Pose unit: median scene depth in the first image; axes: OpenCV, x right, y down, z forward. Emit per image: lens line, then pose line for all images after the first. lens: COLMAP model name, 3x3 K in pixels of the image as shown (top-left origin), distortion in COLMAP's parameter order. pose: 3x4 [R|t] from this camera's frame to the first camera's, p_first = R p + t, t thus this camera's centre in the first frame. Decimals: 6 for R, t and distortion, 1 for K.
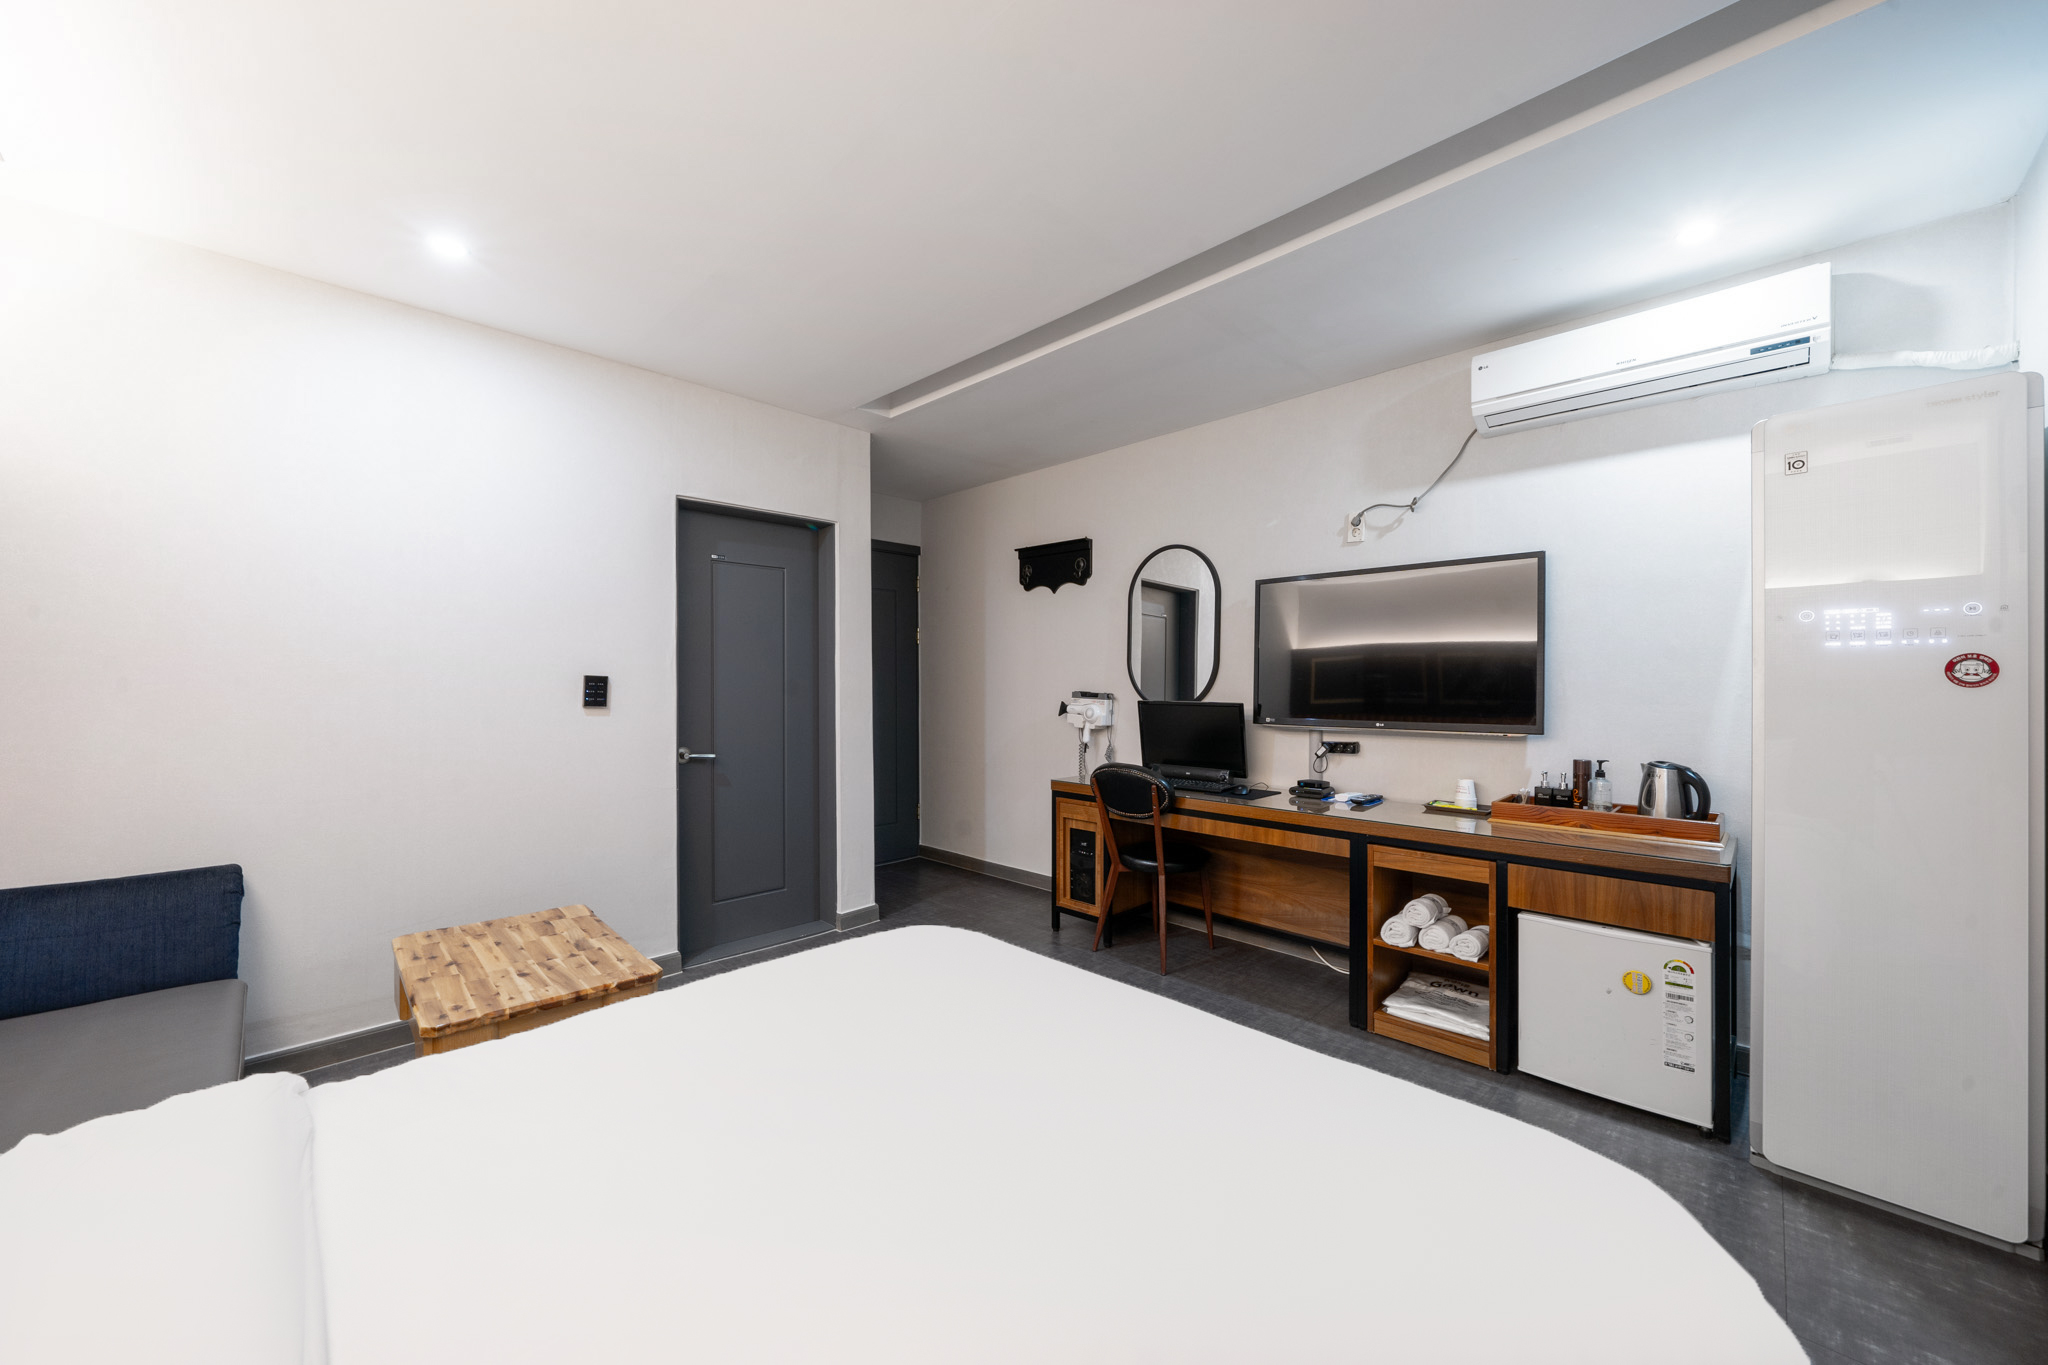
lens RADIAL K [[775.5, 0, 1018.6], [0, 775.5, 691.2], [0, 0, 1]] dist [-0.002057, -0.000287]
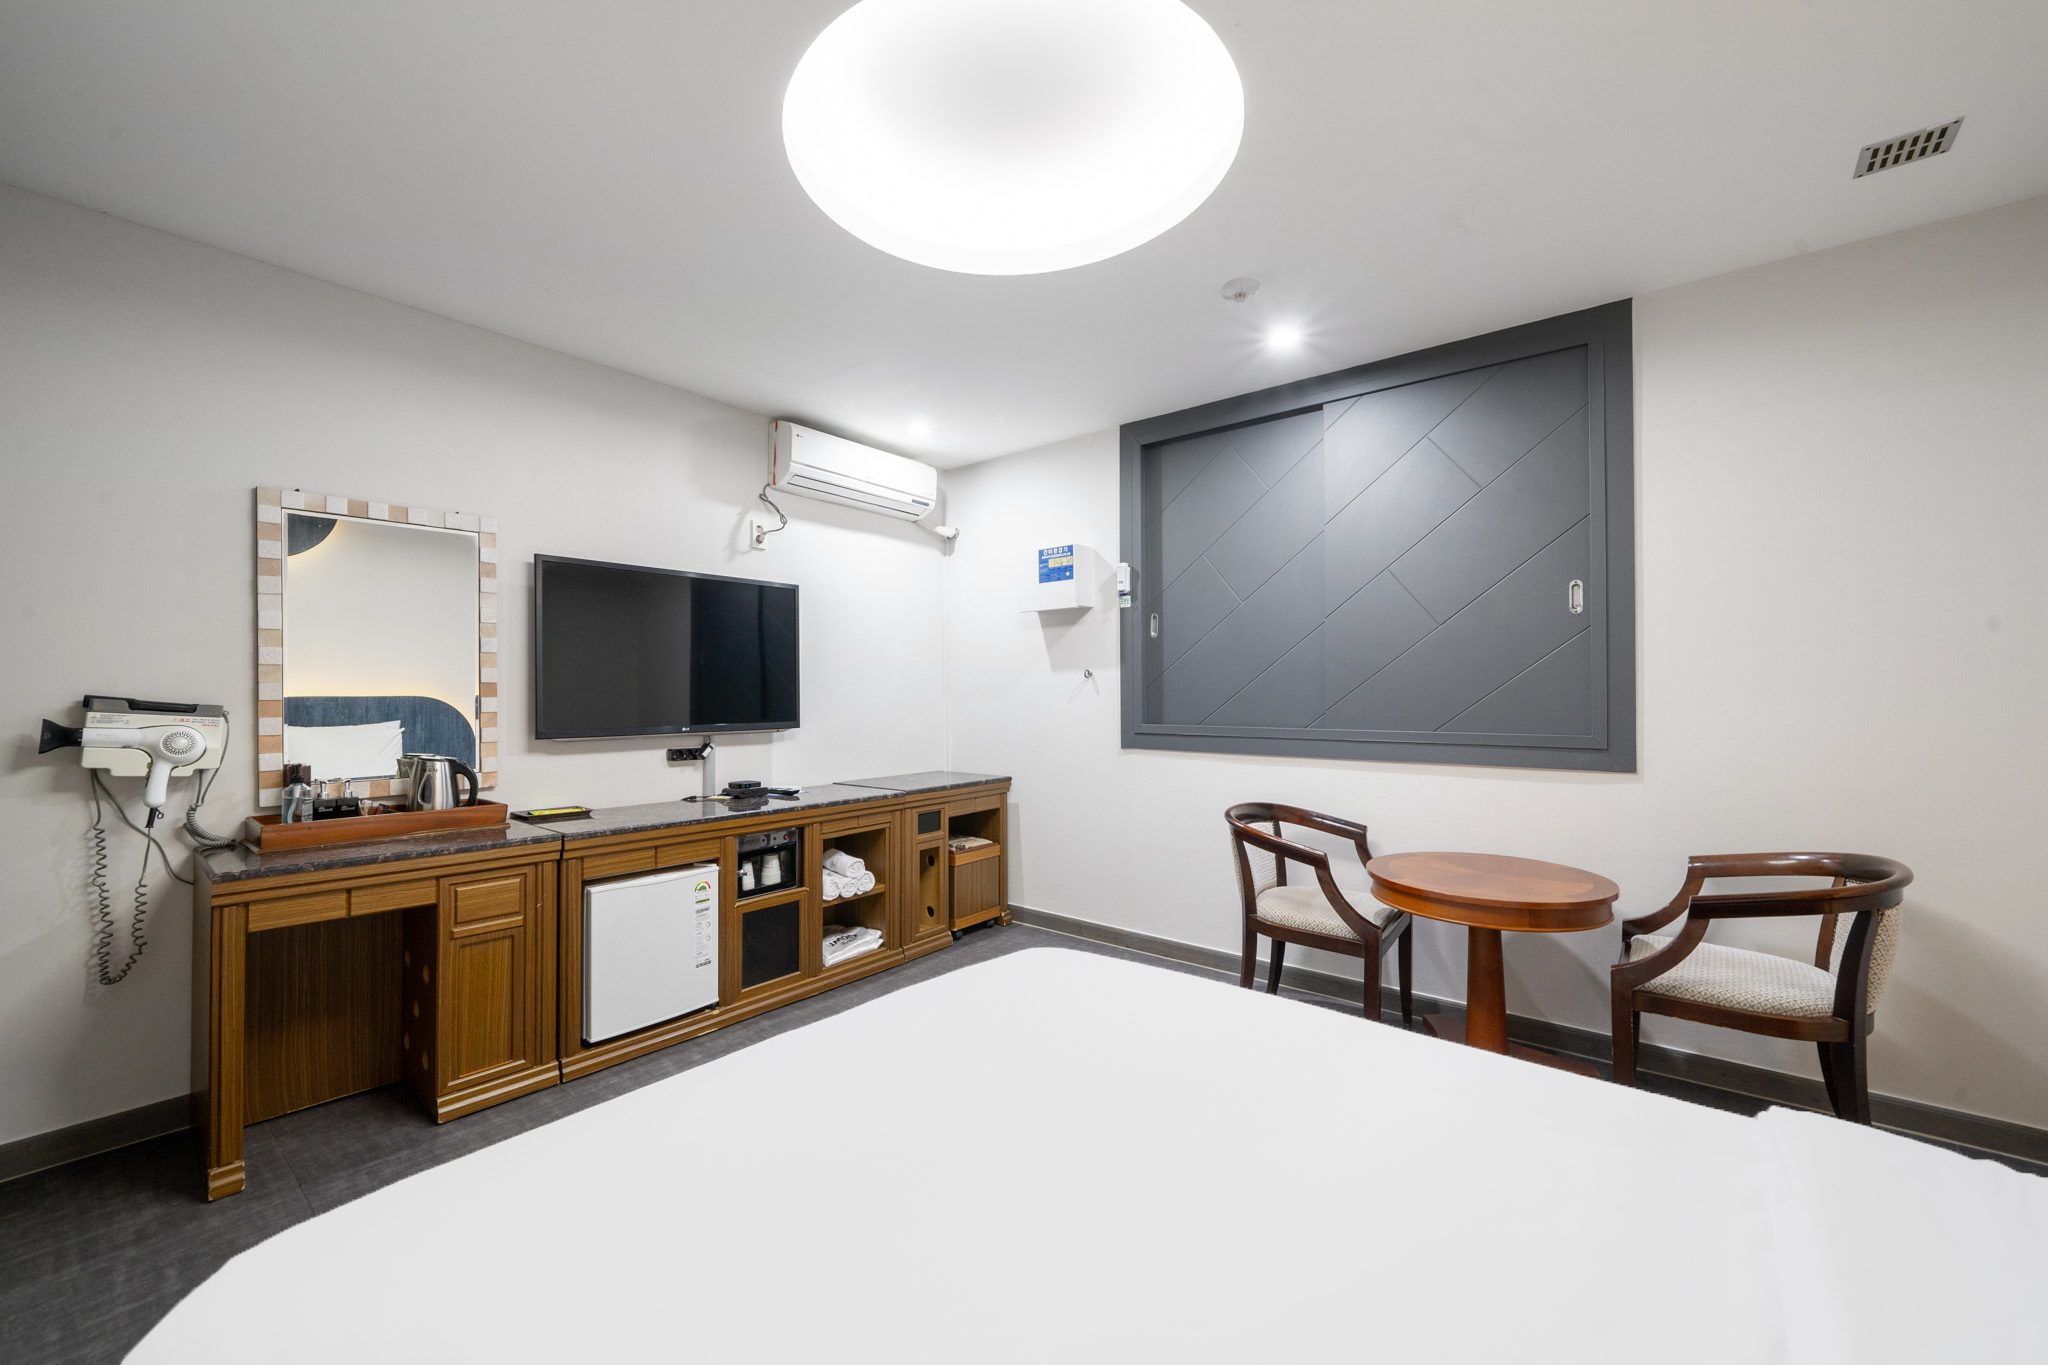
lens RADIAL K [[778.3, 0, 1024.0], [0, 778.3, 682.5], [0, 0, 1]] dist [-0.000922, -0.000037]
pose [[-0.140715, 0.004267, 0.990041, -0.806950], [-0.002369, 0.999986, -0.004647, -0.014465], [-0.990047, -0.002999, -0.140703, 0.927066]]
